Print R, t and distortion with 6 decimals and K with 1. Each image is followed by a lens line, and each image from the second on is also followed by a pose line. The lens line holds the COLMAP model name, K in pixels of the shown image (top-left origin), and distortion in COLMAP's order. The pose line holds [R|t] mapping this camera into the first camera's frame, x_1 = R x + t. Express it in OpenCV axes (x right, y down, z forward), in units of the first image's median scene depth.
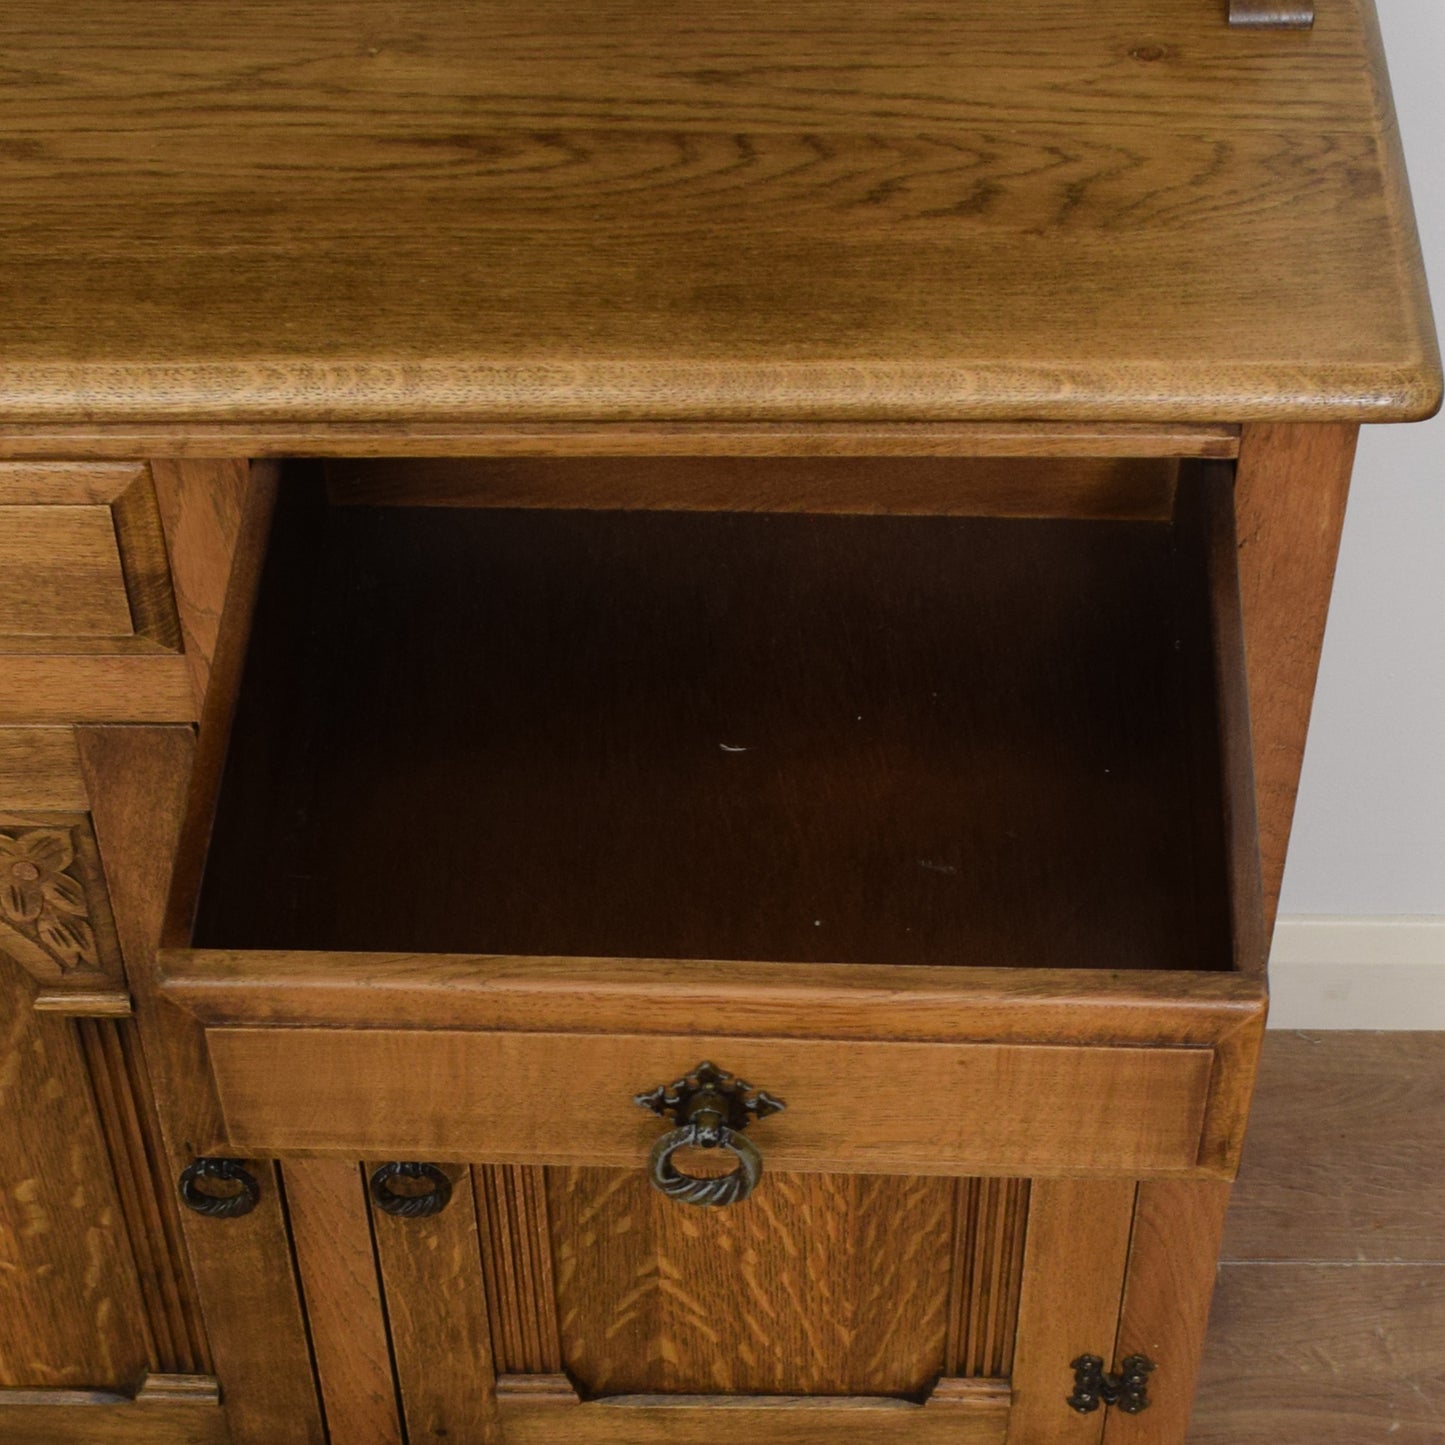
lens RADIAL K [[3403.5, 0, 696.3], [0, 3403.5, 1146.4], [0, 0, 1]] dist [-0.094127, 0.000000]
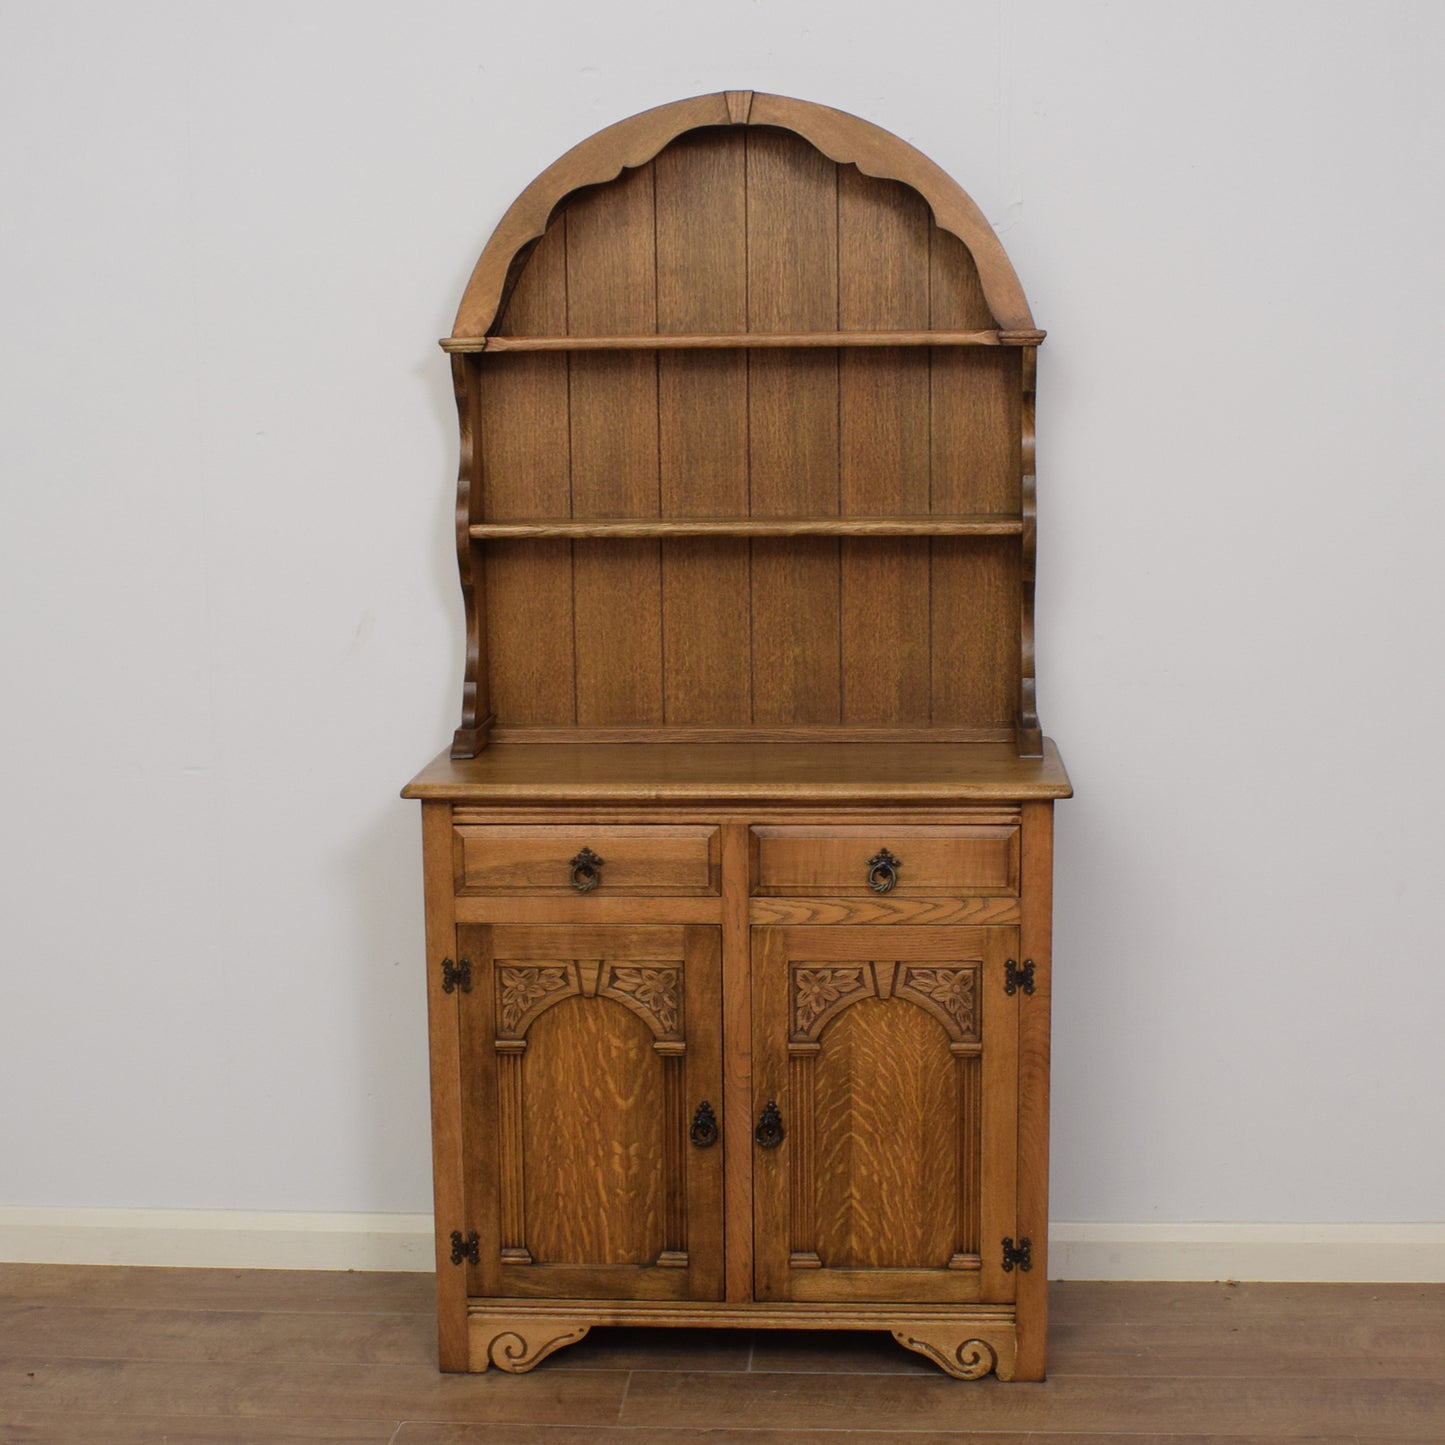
lens RADIAL K [[2539.2, 0, 699.2], [0, 2539.2, 777.0], [0, 0, 1]] dist [-0.092155, 0.000000]
pose [[0.998599, 0.013444, -0.051188, -0.035245], [-0.044274, 0.742104, -0.668821, 1.205136], [0.028996, 0.670150, 0.741659, -0.802212]]
